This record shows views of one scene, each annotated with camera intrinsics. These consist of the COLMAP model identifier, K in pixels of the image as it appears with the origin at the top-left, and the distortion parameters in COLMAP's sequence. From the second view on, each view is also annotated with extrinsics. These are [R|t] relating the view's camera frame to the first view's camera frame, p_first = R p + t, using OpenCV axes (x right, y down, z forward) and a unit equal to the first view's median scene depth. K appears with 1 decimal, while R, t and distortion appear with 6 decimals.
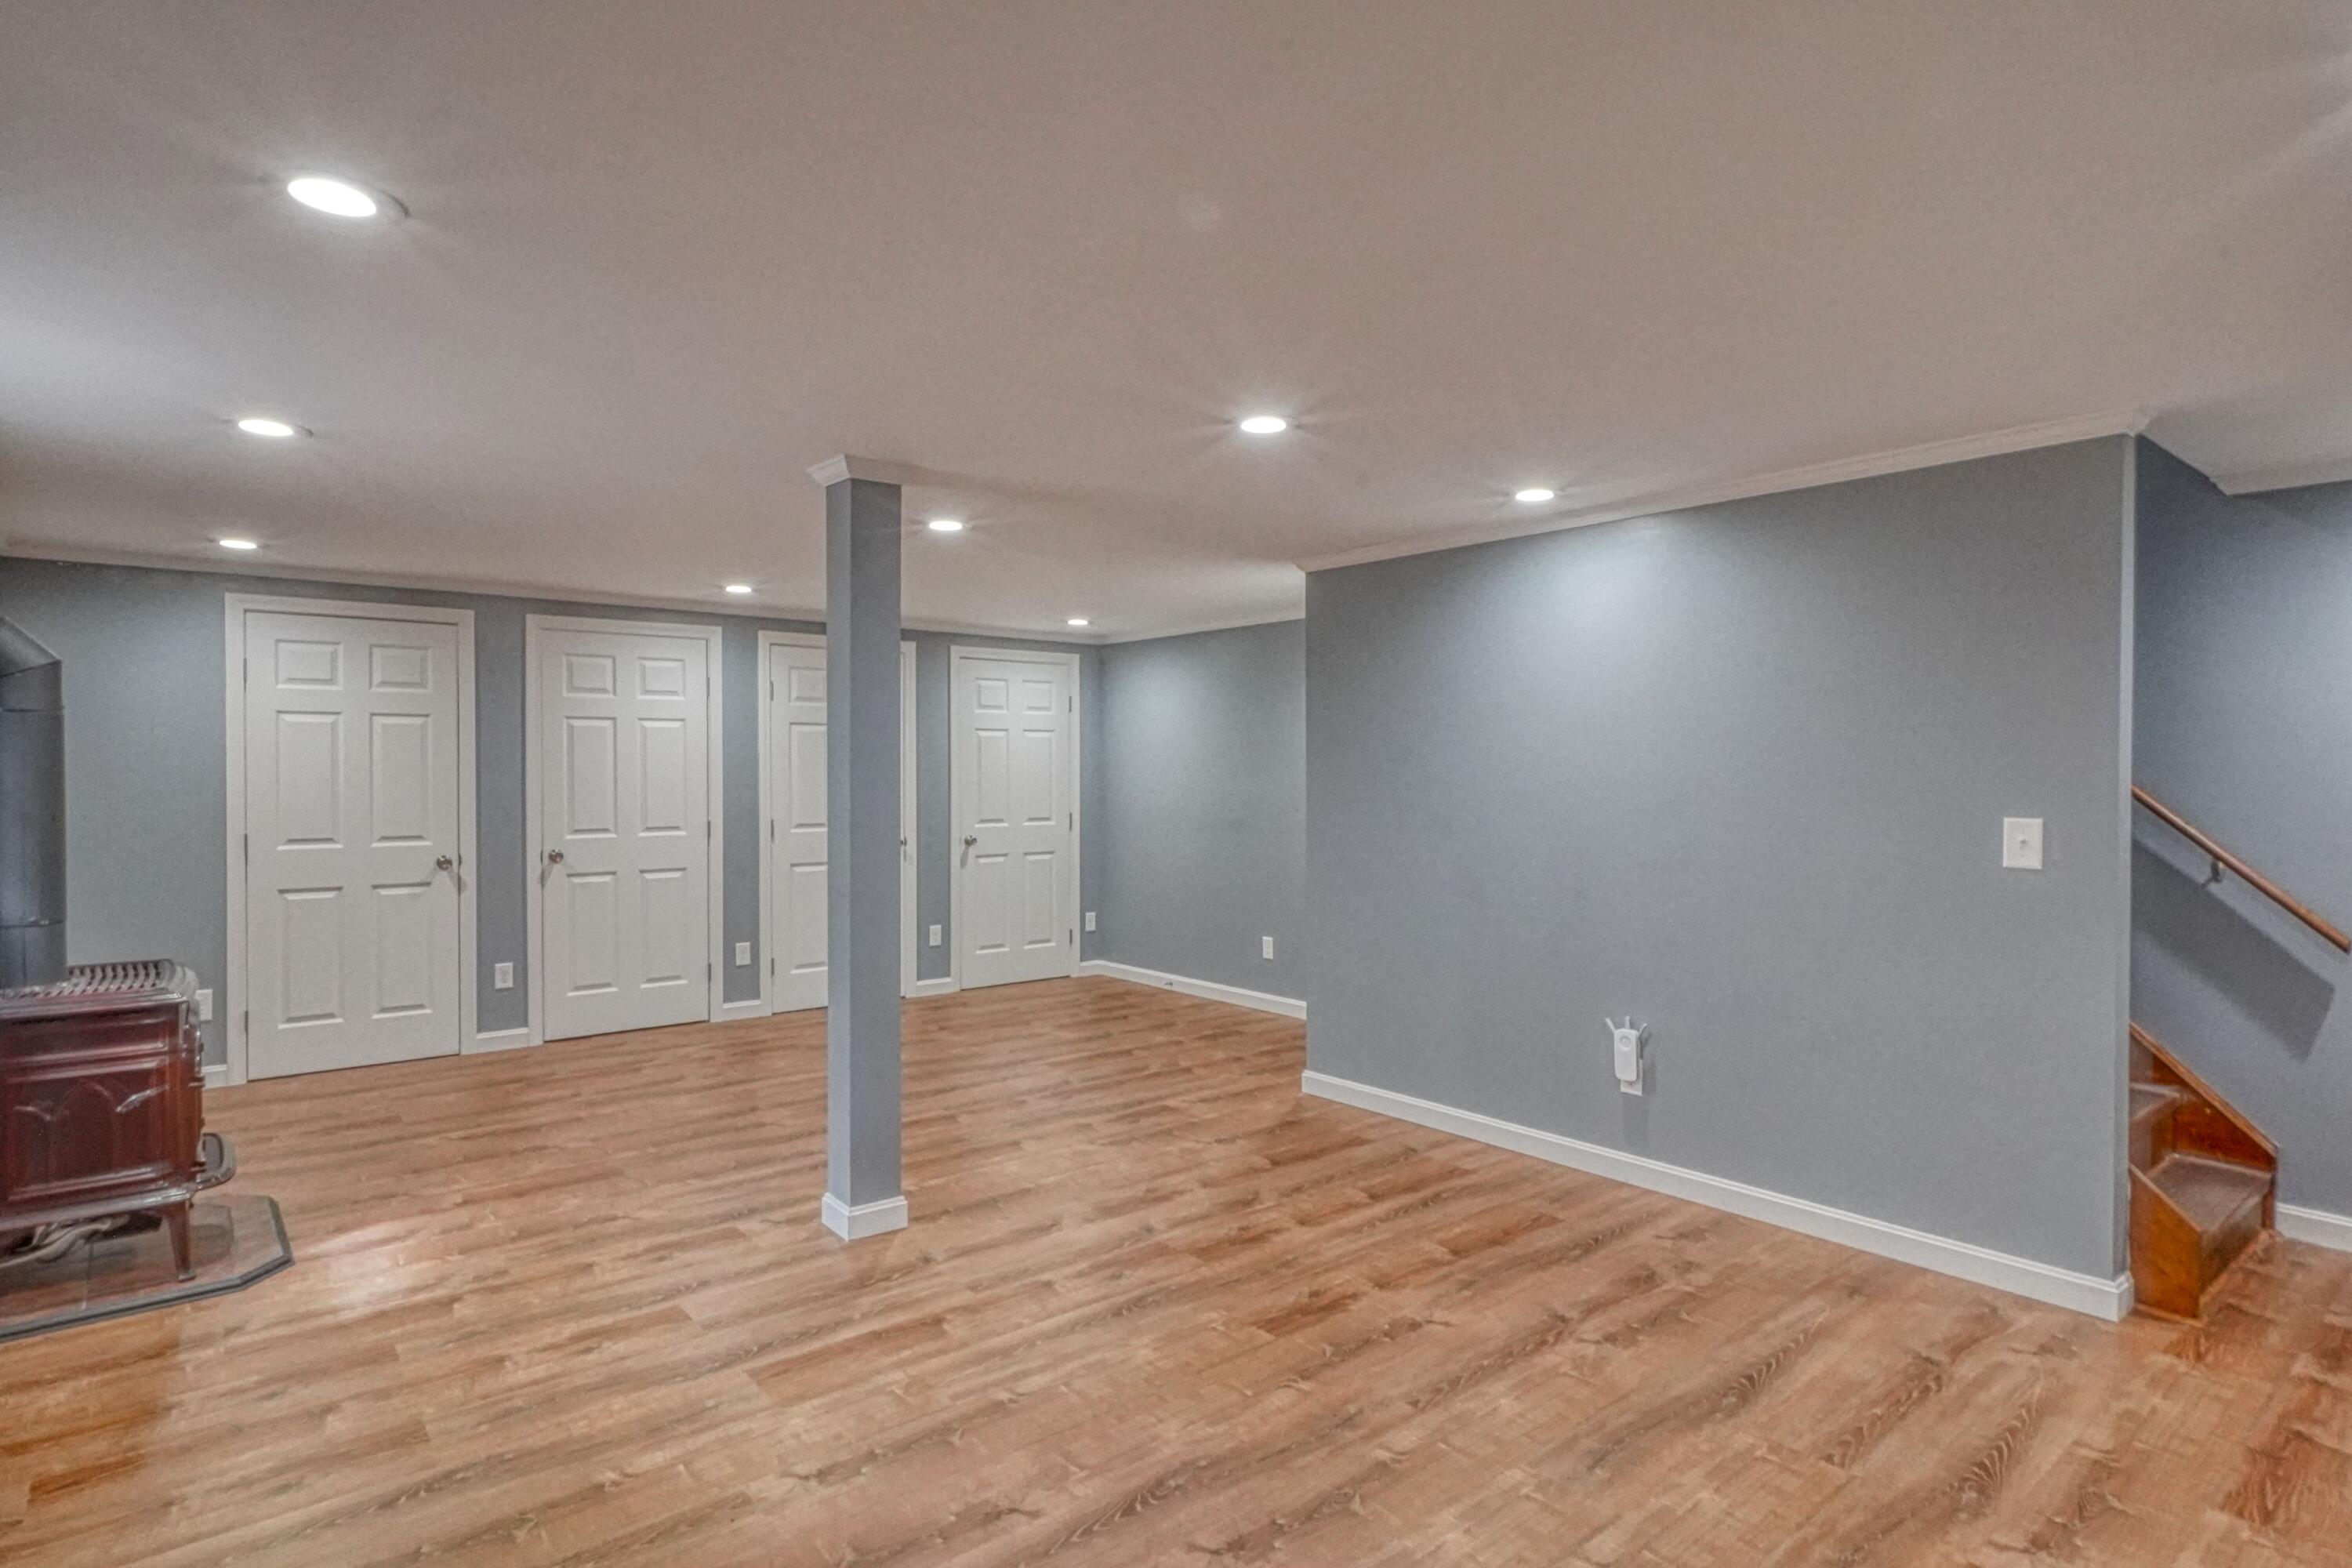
lens RADIAL K [[1229.4, 0, 1155.5], [0, 1229.4, 763.6], [0, 0, 1]] dist [-0.011096, 0.001486]
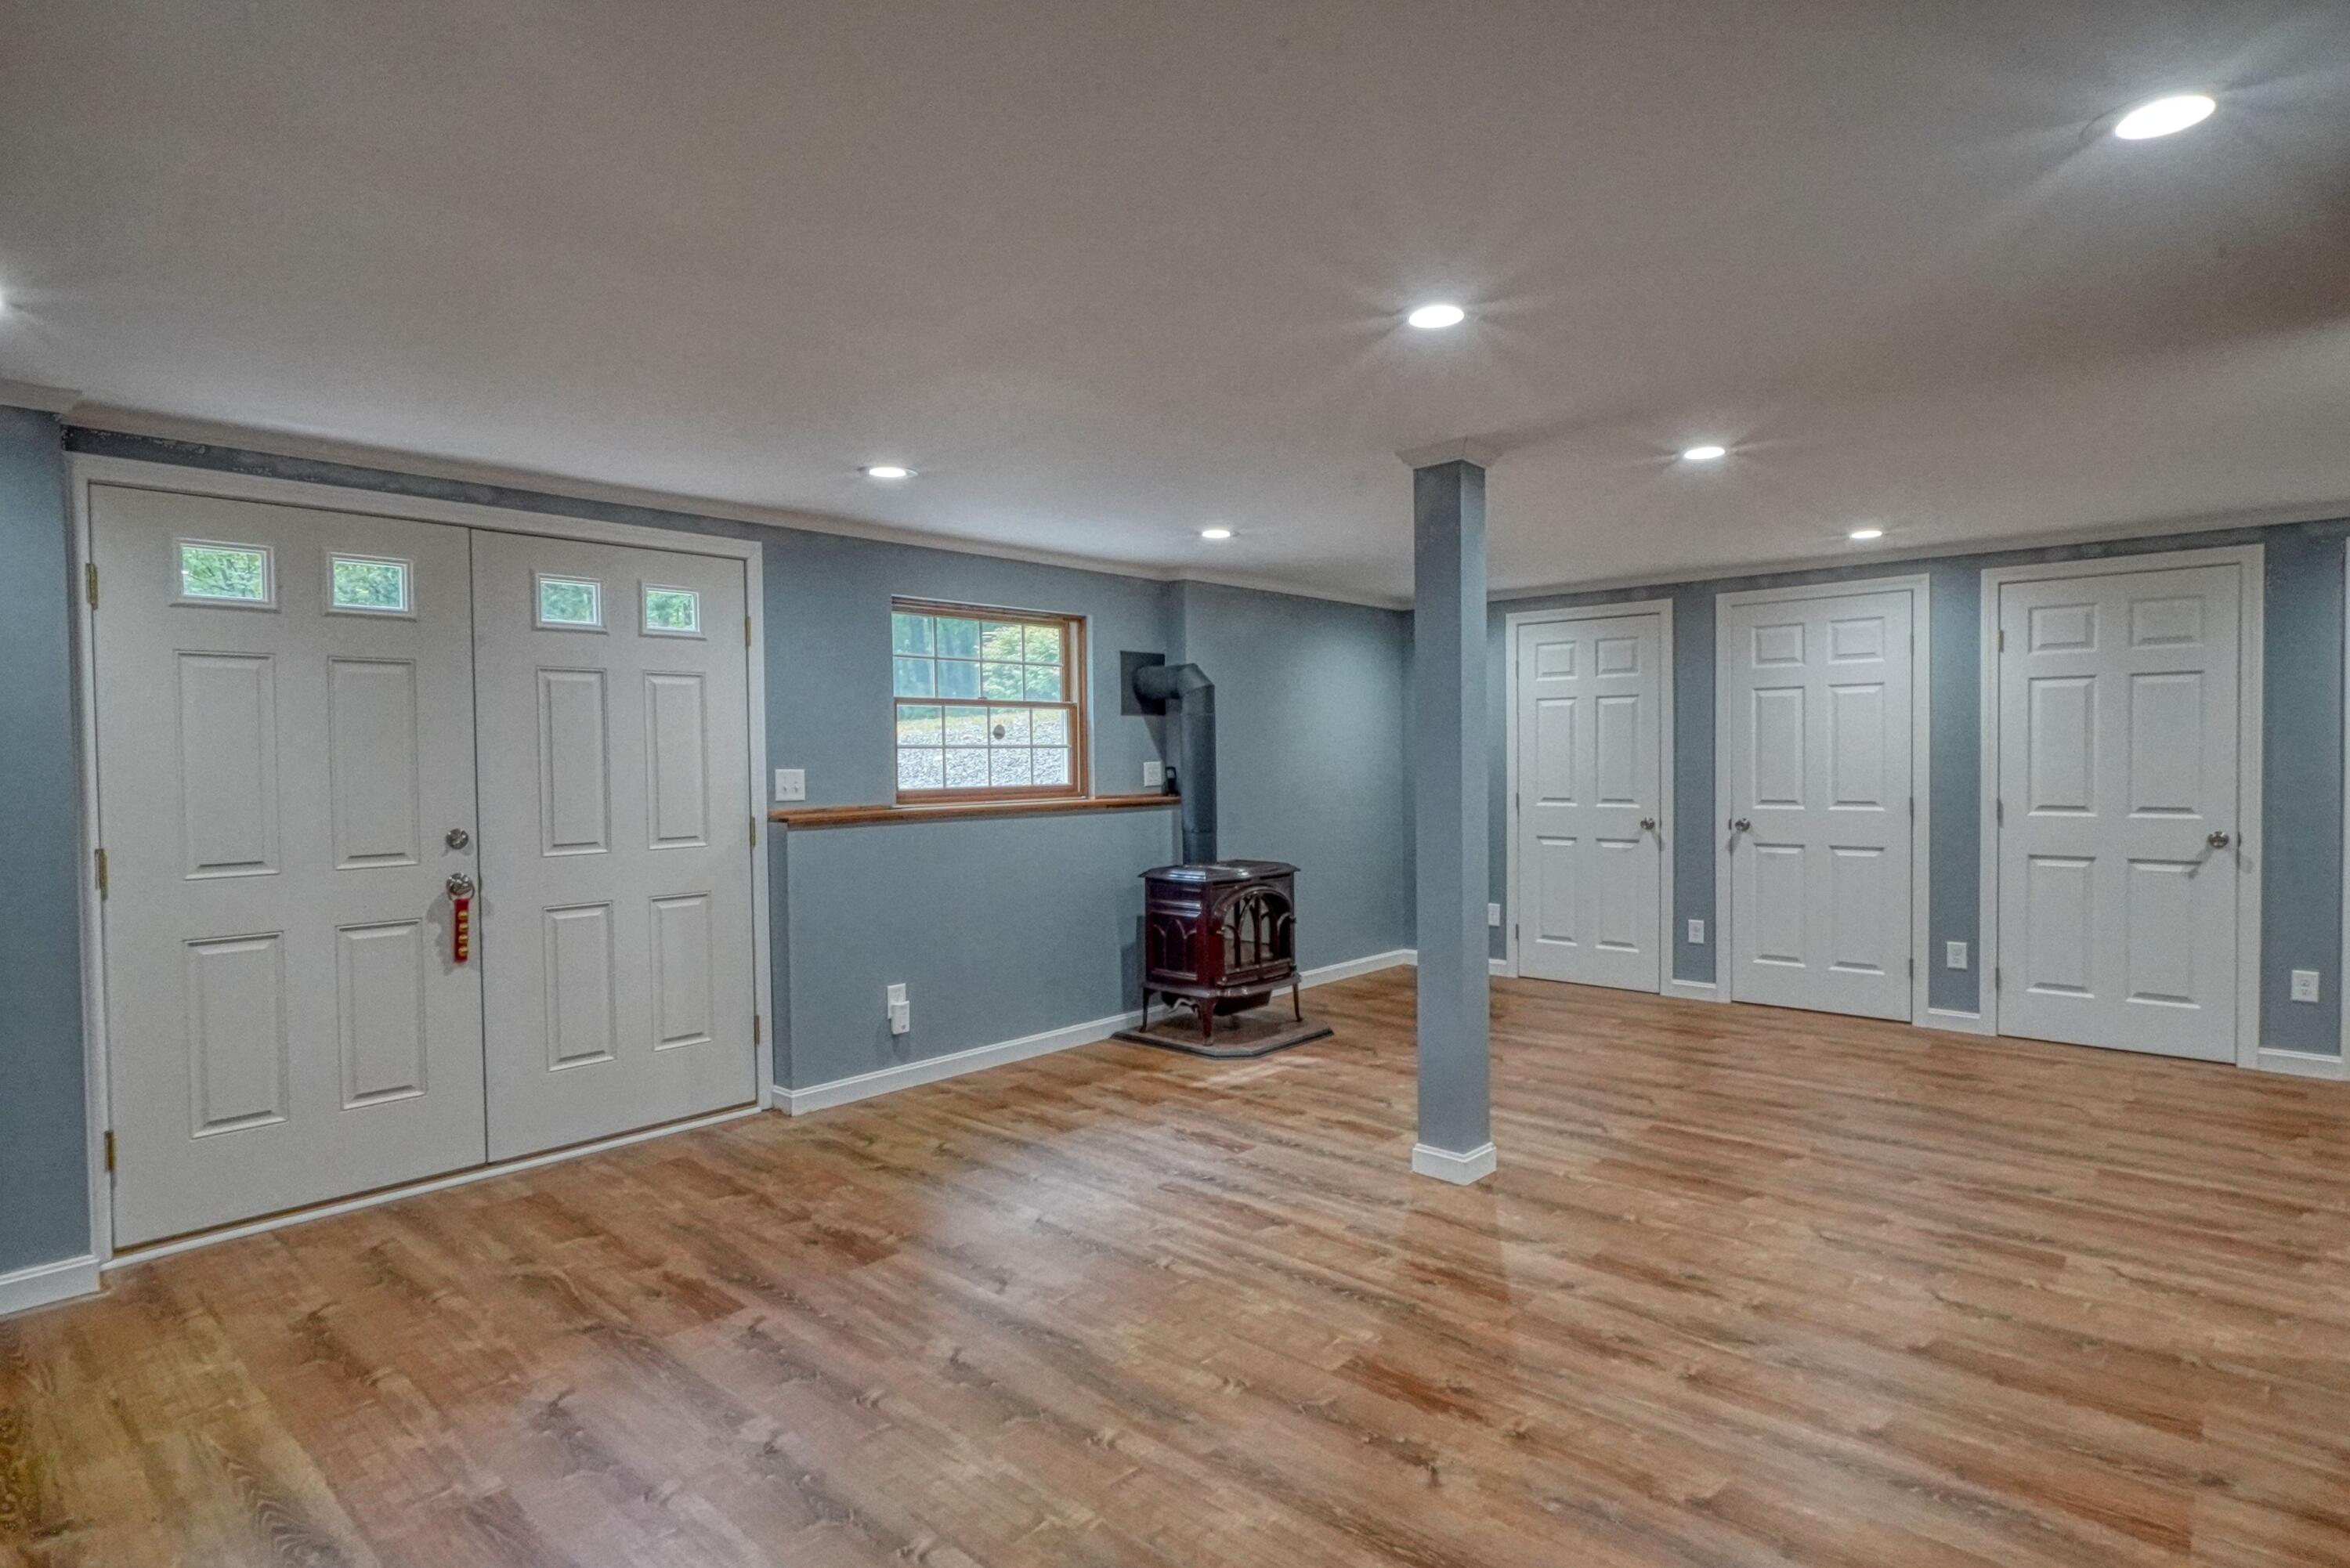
lens RADIAL K [[1228.3, 0, 1153.2], [0, 1228.3, 798.7], [0, 0, 1]] dist [-0.011096, 0.001486]
pose [[0.134048, 0.038088, -0.990243, 0.607001], [0.018349, 0.998994, 0.040909, 0.003101], [0.990805, -0.023654, 0.133214, 0.477987]]
